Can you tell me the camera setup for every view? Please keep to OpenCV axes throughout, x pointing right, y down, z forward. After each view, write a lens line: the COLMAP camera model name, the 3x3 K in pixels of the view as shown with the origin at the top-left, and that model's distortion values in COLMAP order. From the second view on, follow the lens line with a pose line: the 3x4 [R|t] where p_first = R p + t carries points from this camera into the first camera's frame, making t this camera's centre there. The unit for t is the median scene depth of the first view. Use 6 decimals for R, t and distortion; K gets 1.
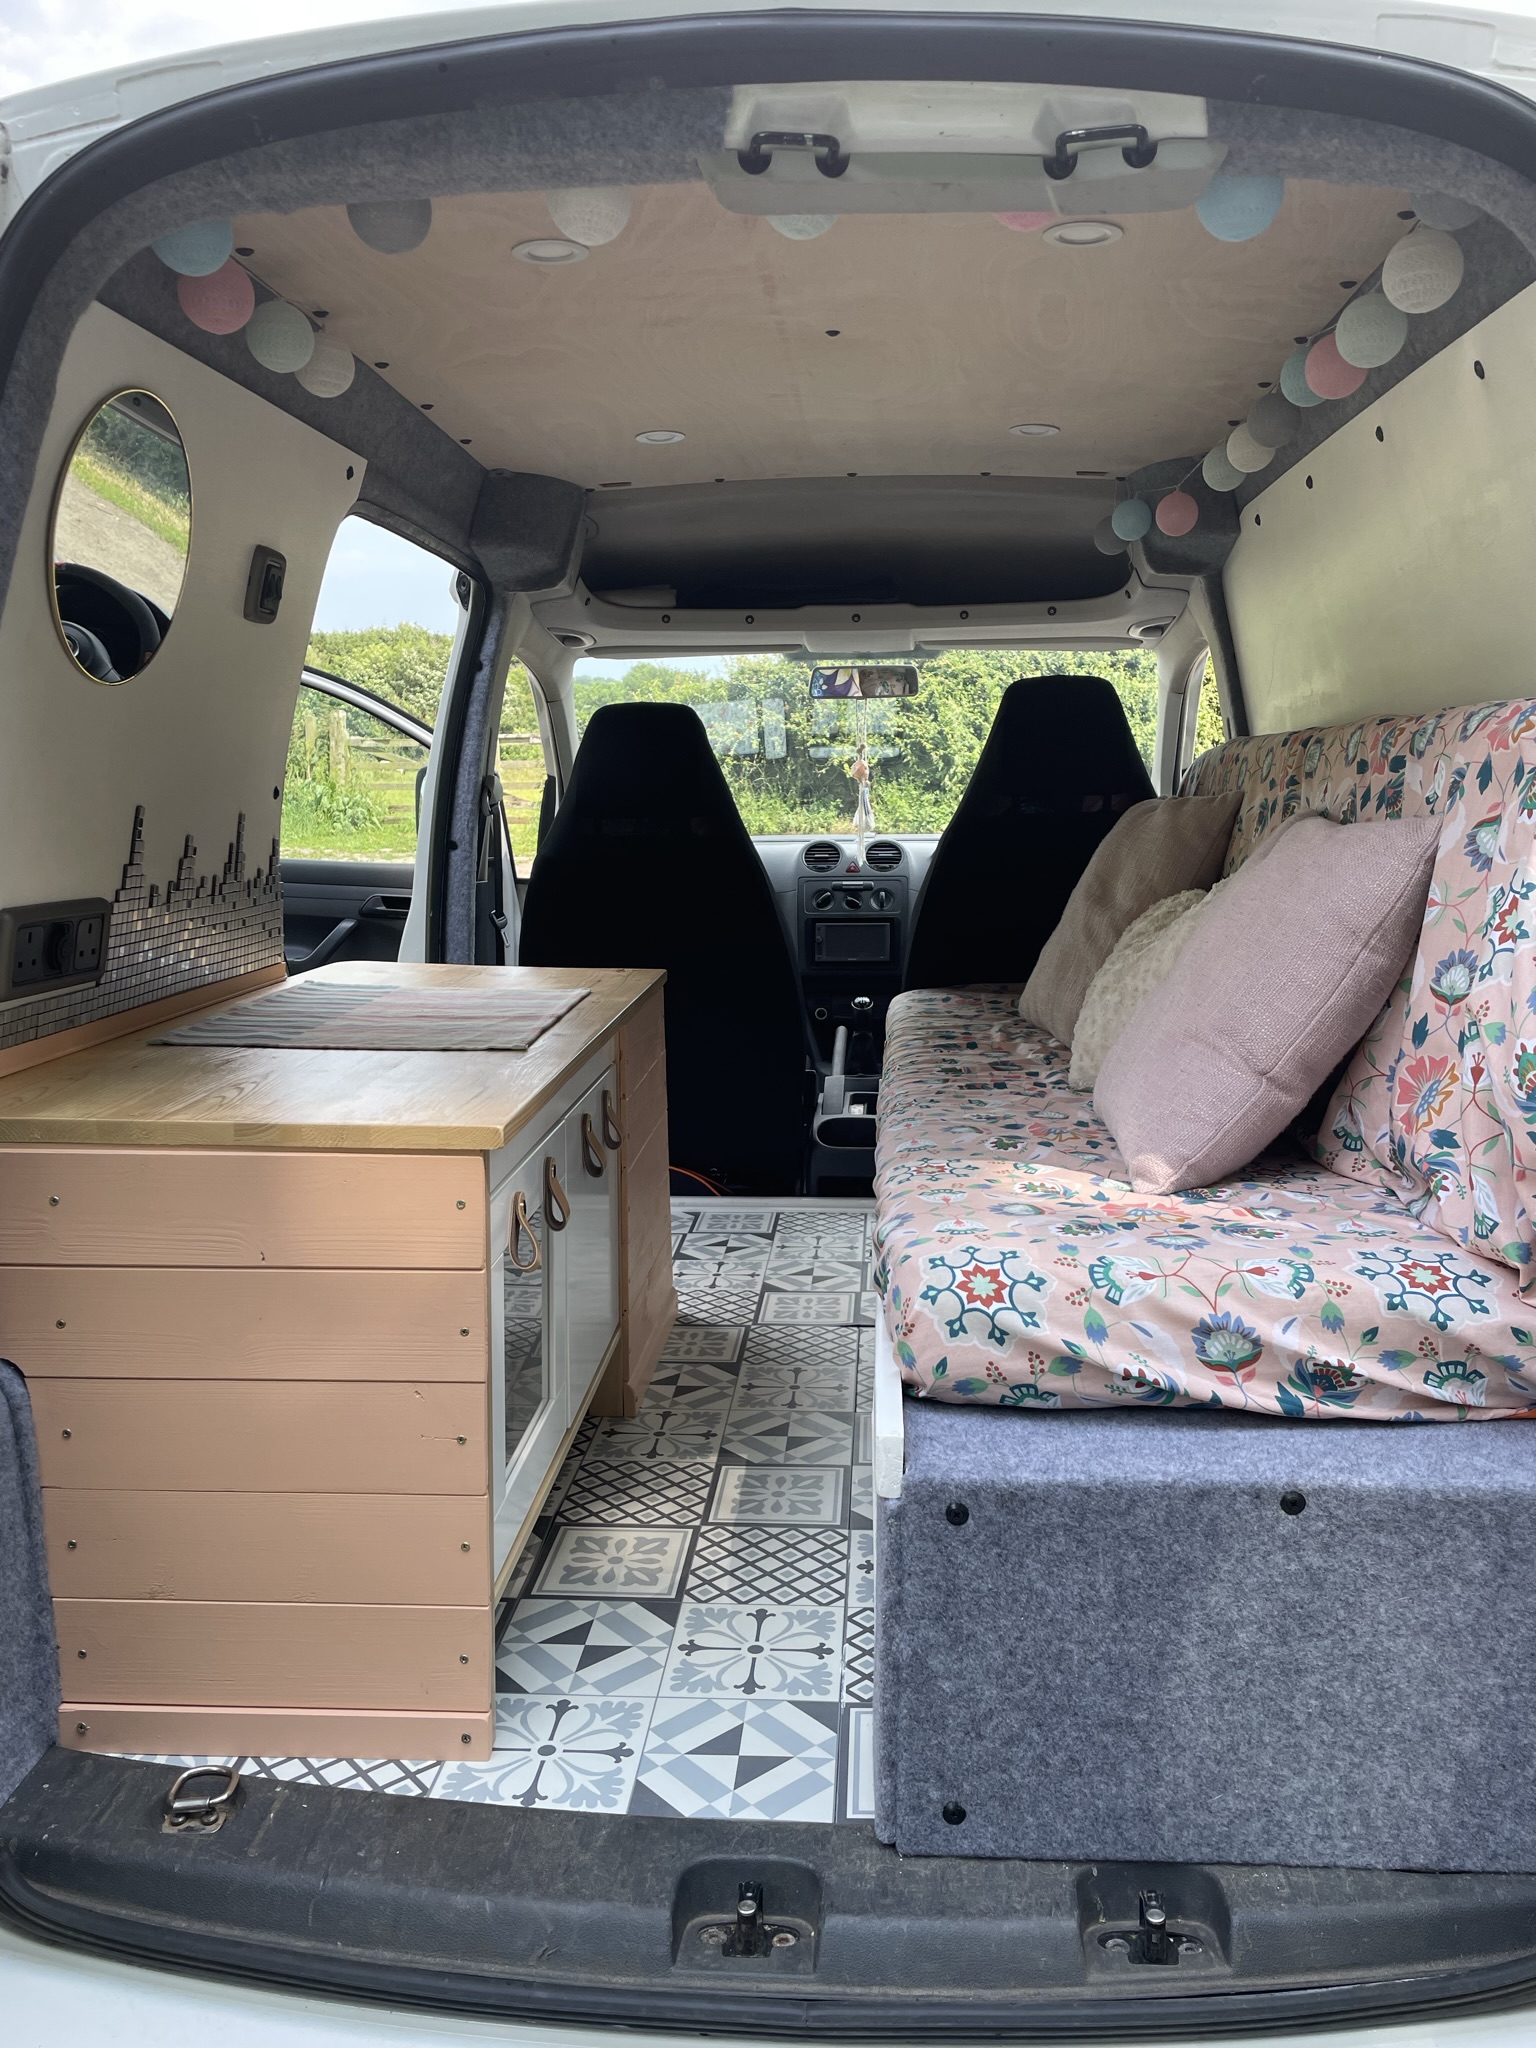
lens RADIAL K [[1552.0, 0, 786.7], [0, 1552.0, 1051.7], [0, 0, 1]] dist [0.086236, -0.117755]
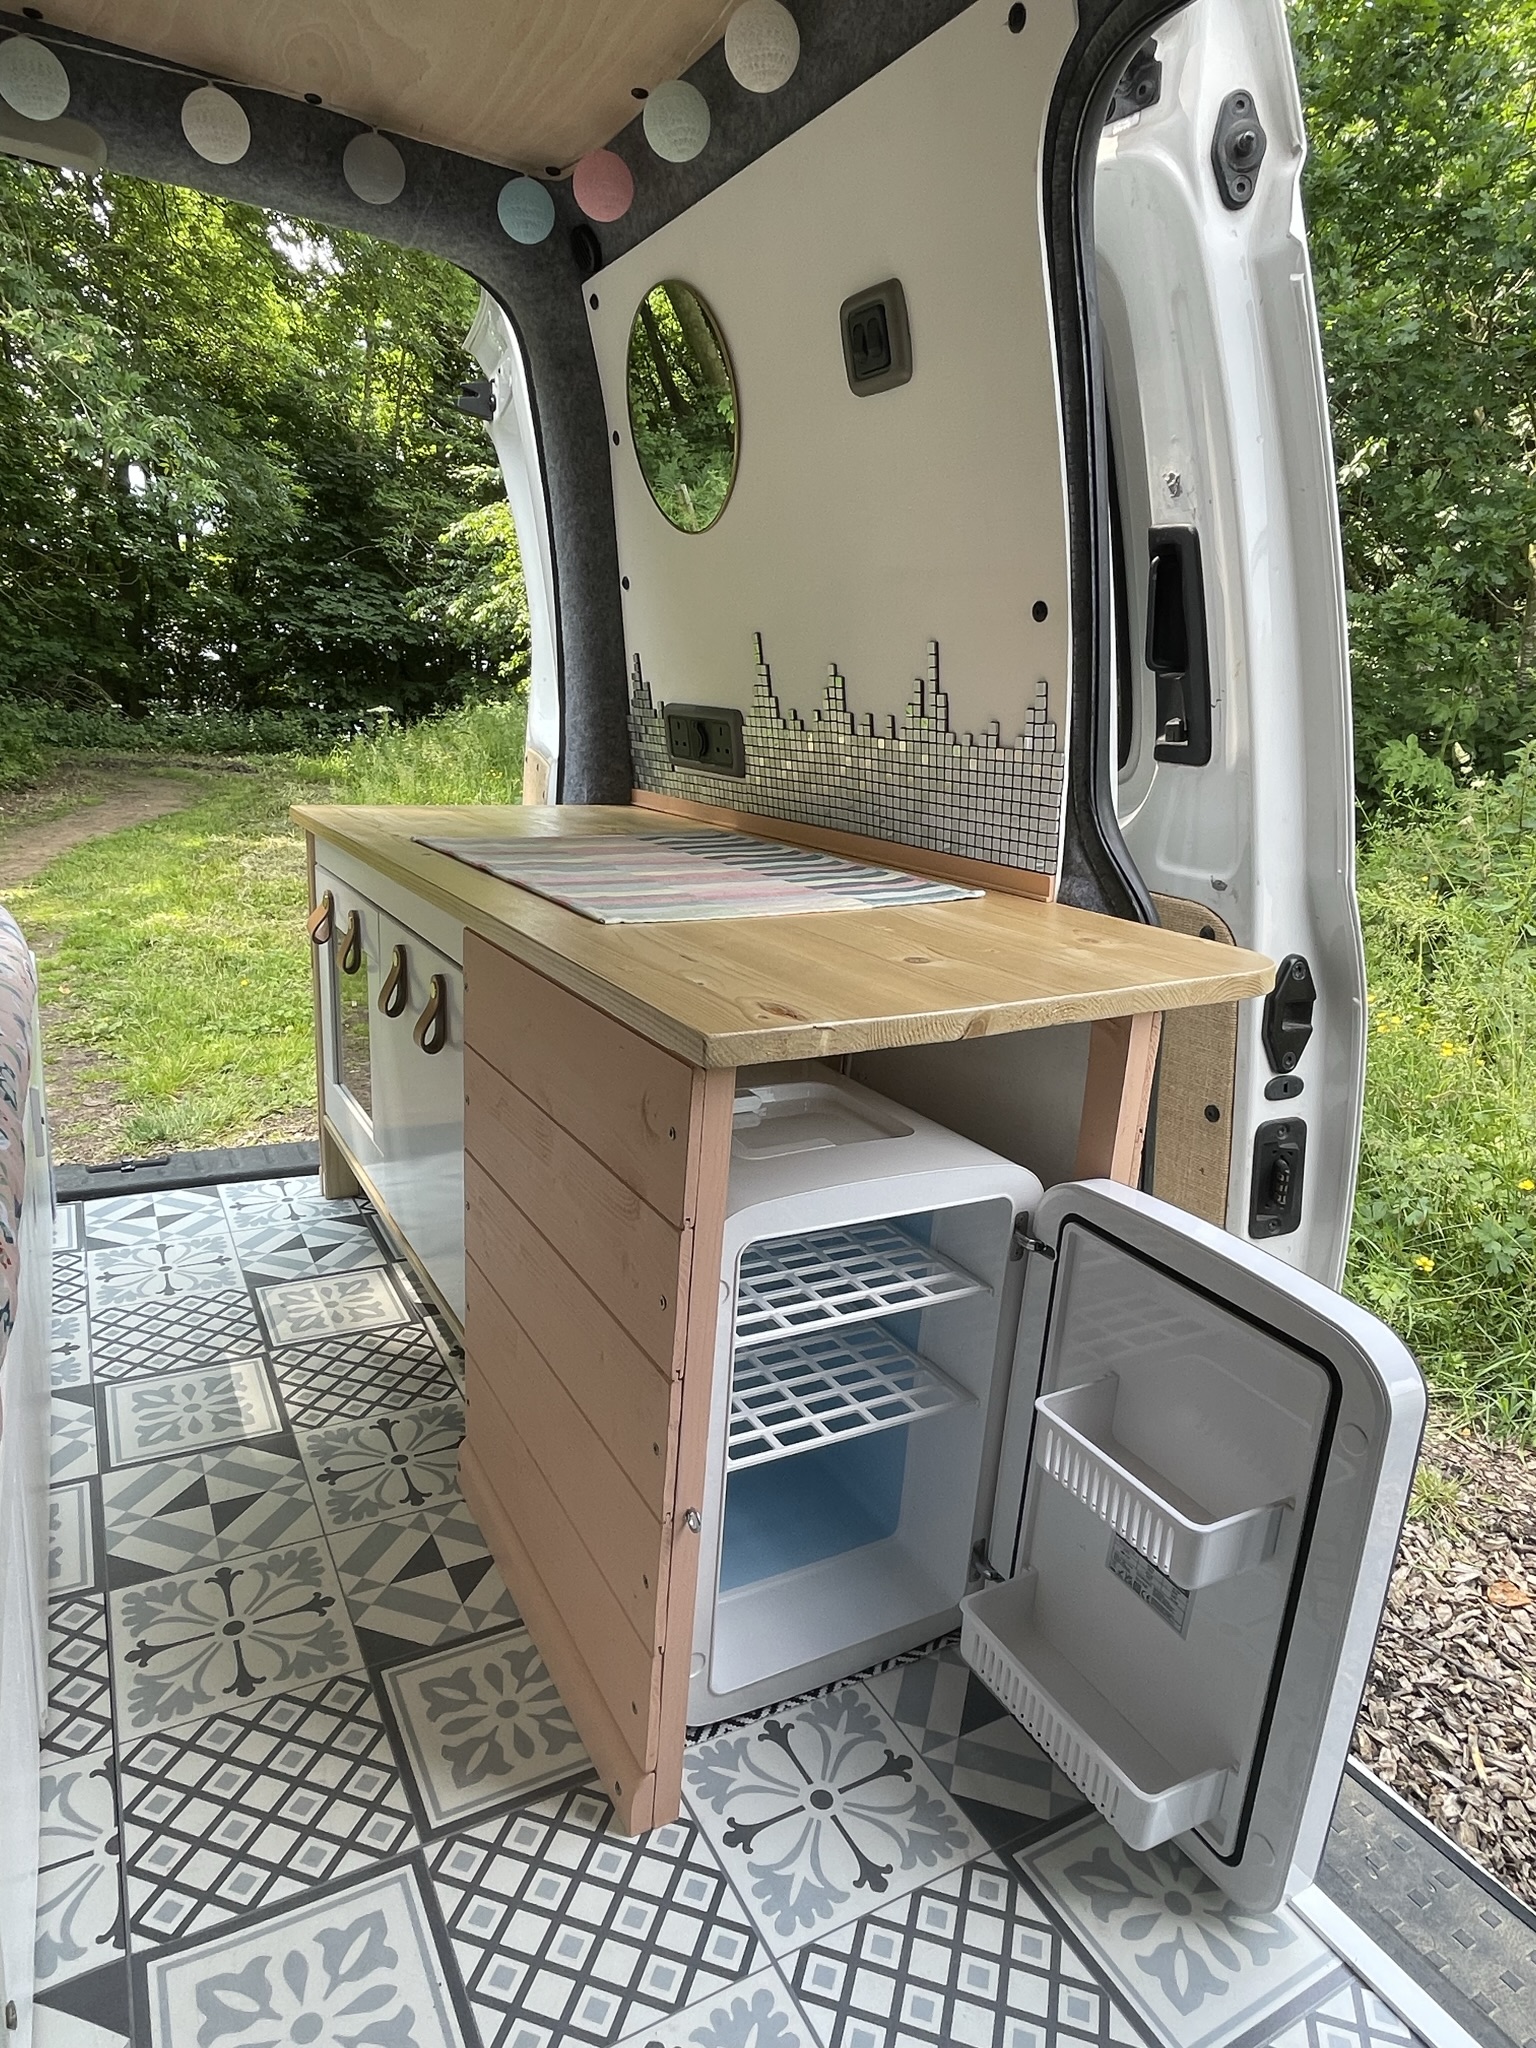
lens RADIAL K [[1234.1, 0, 768.0], [0, 1234.1, 1024.0], [0, 0, 1]] dist [-0.001556, -0.000334]
pose [[-0.838804, 0.083960, -0.537921, 0.101916], [-0.153130, 0.911767, 0.381093, -0.285454], [0.522455, 0.402034, -0.751937, 2.137473]]
